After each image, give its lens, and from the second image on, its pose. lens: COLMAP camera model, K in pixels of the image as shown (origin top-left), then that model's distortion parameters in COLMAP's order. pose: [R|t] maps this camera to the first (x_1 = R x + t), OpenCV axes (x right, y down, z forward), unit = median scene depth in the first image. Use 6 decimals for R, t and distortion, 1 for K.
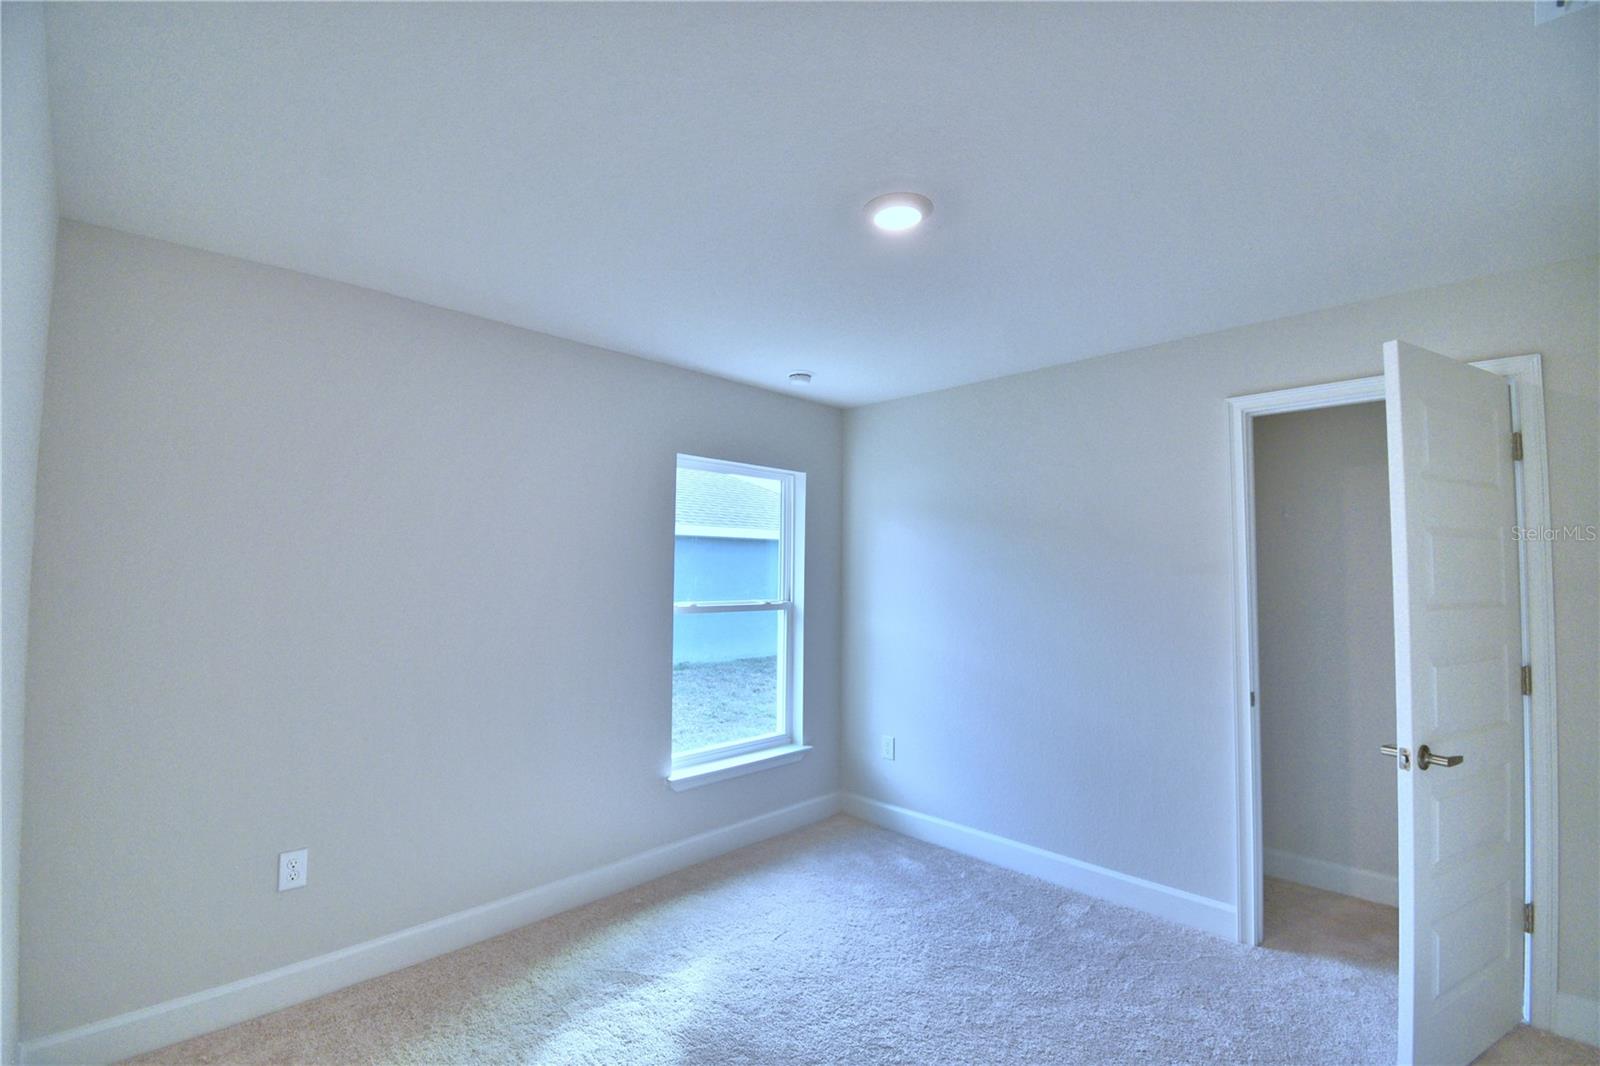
lens RADIAL K [[706.0, 0, 800.0], [0, 706.0, 535.3], [0, 0, 1]] dist [0.002432, -0.016372]
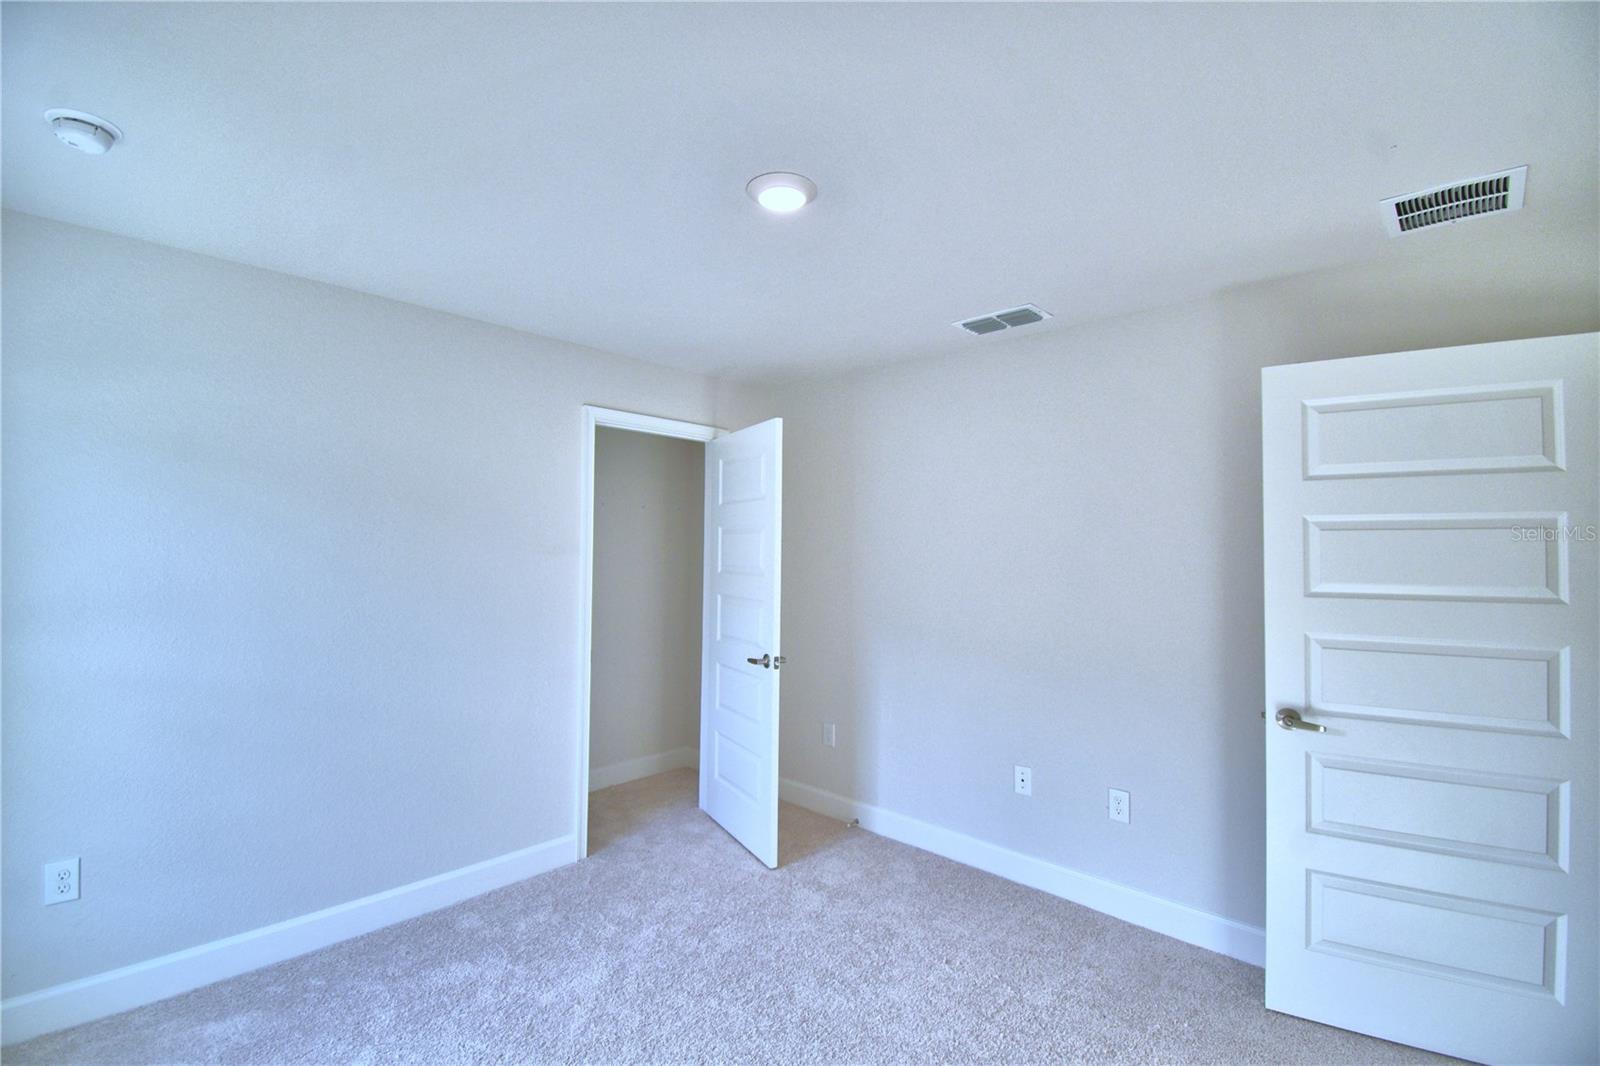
lens RADIAL K [[704.0, 0, 793.9], [0, 704.0, 533.6], [0, 0, 1]] dist [0.019298, -0.025576]
pose [[-0.027659, 0.026051, 0.999278, -0.583041], [-0.057400, 0.997970, -0.027606, 0.033539], [-0.997968, -0.058122, -0.026107, 0.678427]]
